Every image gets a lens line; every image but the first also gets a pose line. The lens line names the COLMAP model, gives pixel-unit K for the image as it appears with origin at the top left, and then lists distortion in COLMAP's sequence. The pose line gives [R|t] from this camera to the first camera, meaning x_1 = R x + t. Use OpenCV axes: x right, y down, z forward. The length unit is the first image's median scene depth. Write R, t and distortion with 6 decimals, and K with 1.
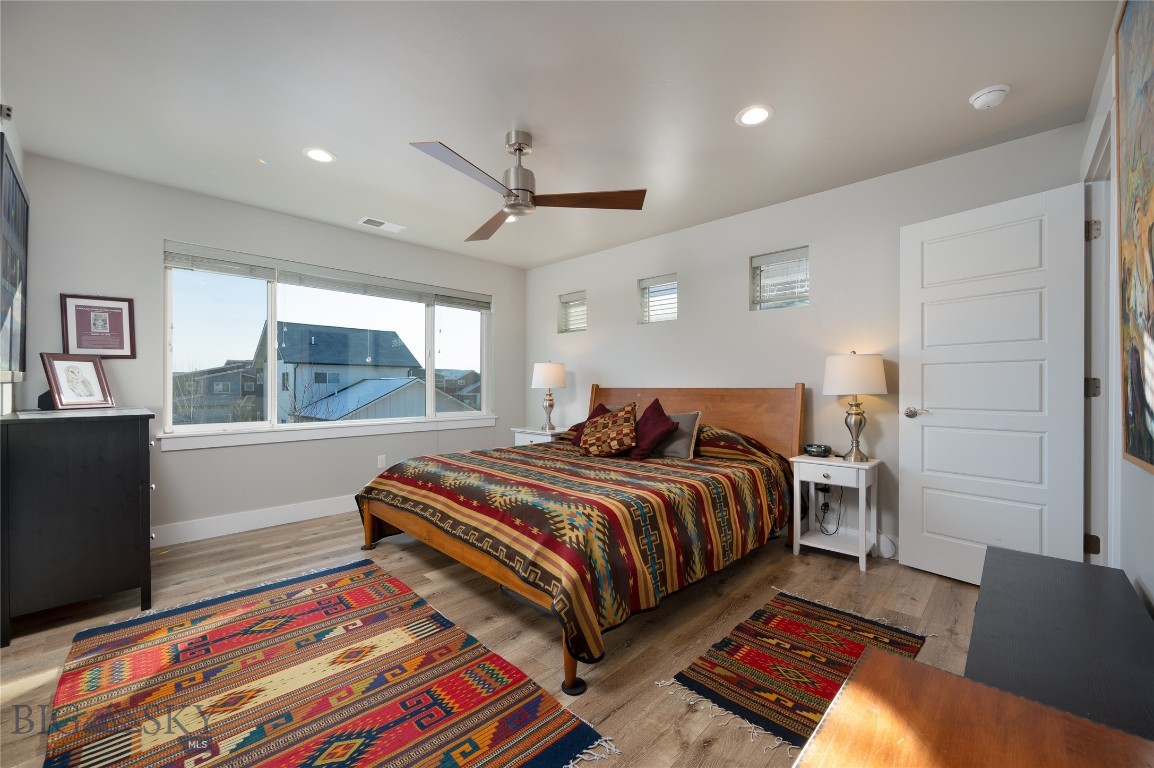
lens RADIAL K [[461.7, 0, 577.0], [0, 461.7, 384.0], [0, 0, 1]] dist [0.026777, -0.000138]
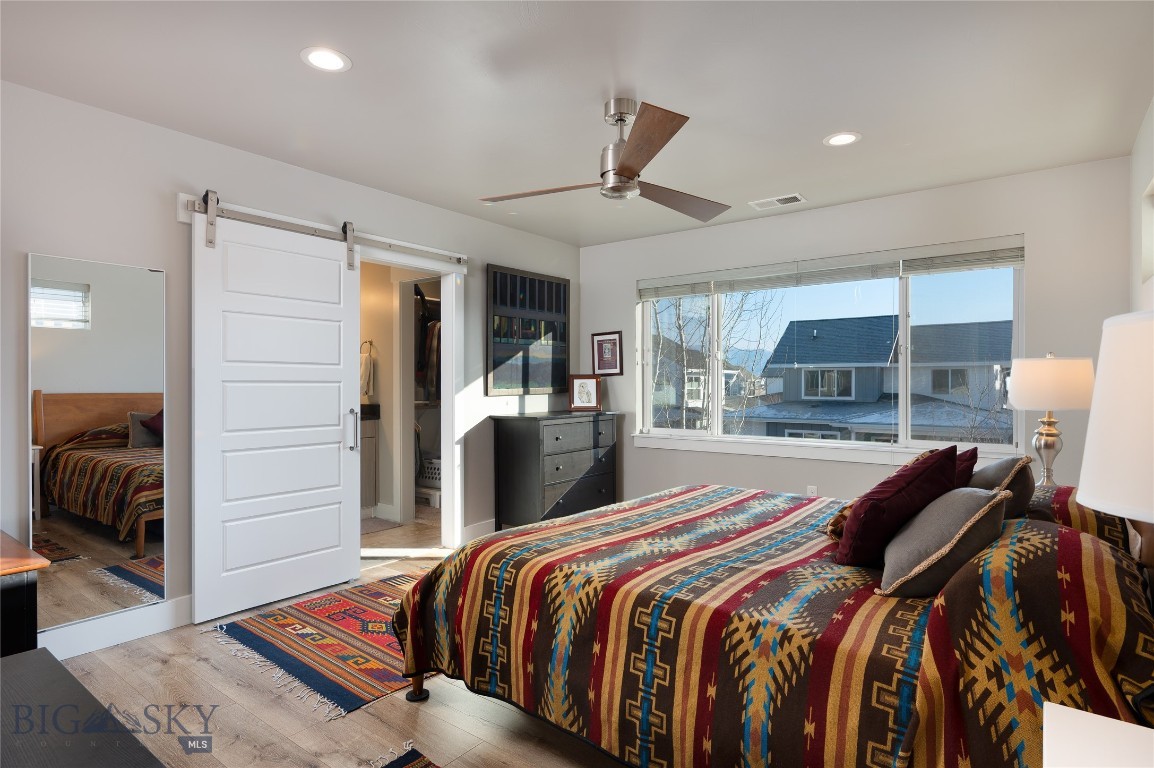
lens RADIAL K [[617.3, 0, 574.7], [0, 617.3, 388.4], [0, 0, 1]] dist [-0.001118, -0.000135]
pose [[0.125223, 0.006127, -0.992110, 0.822207], [0.002902, 0.999974, 0.006542, -0.030136], [0.992124, -0.003698, 0.125202, 0.683929]]
